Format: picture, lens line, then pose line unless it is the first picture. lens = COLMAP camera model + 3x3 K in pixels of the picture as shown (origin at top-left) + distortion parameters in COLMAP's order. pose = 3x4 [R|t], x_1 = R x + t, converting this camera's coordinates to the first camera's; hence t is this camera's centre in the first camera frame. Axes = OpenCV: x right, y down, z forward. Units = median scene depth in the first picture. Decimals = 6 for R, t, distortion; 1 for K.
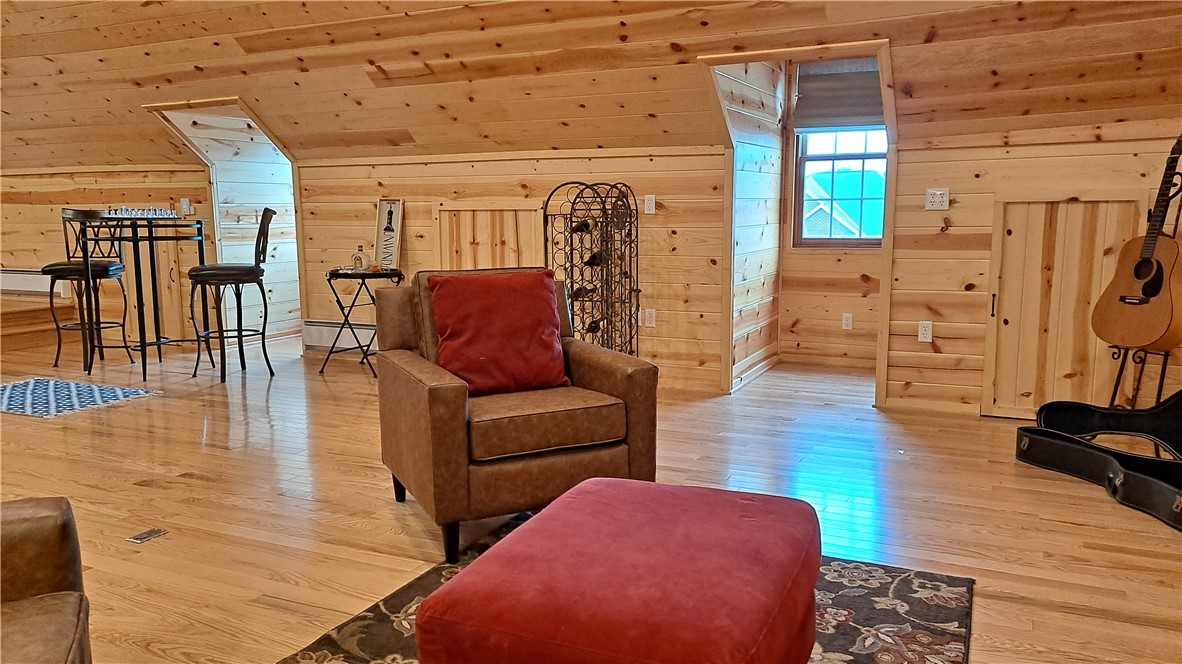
lens RADIAL K [[870.2, 0, 592.7], [0, 870.2, 331.9], [0, 0, 1]] dist [0.040489, 0.001624]
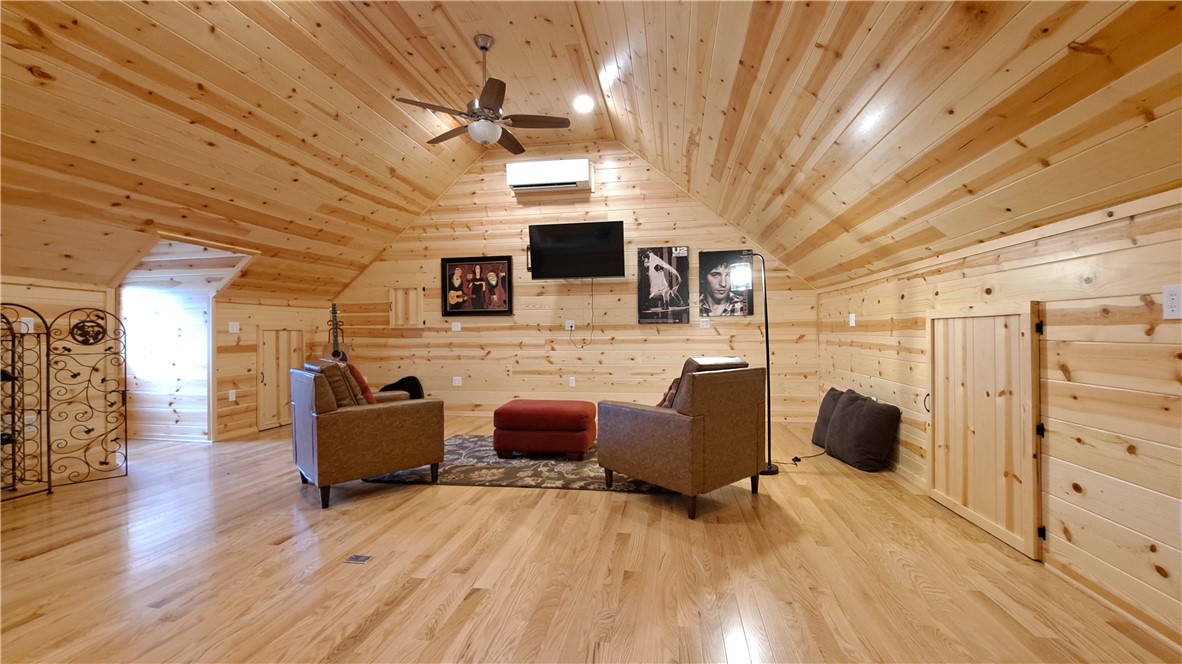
lens RADIAL K [[487.6, 0, 591.3], [0, 487.6, 333.3], [0, 0, 1]] dist [0.000422, 0.000035]
pose [[-0.284258, 0.009225, 0.958703, -0.932174], [0.140325, 0.989586, 0.032085, -0.063305], [-0.948423, 0.143650, -0.282592, 0.569673]]
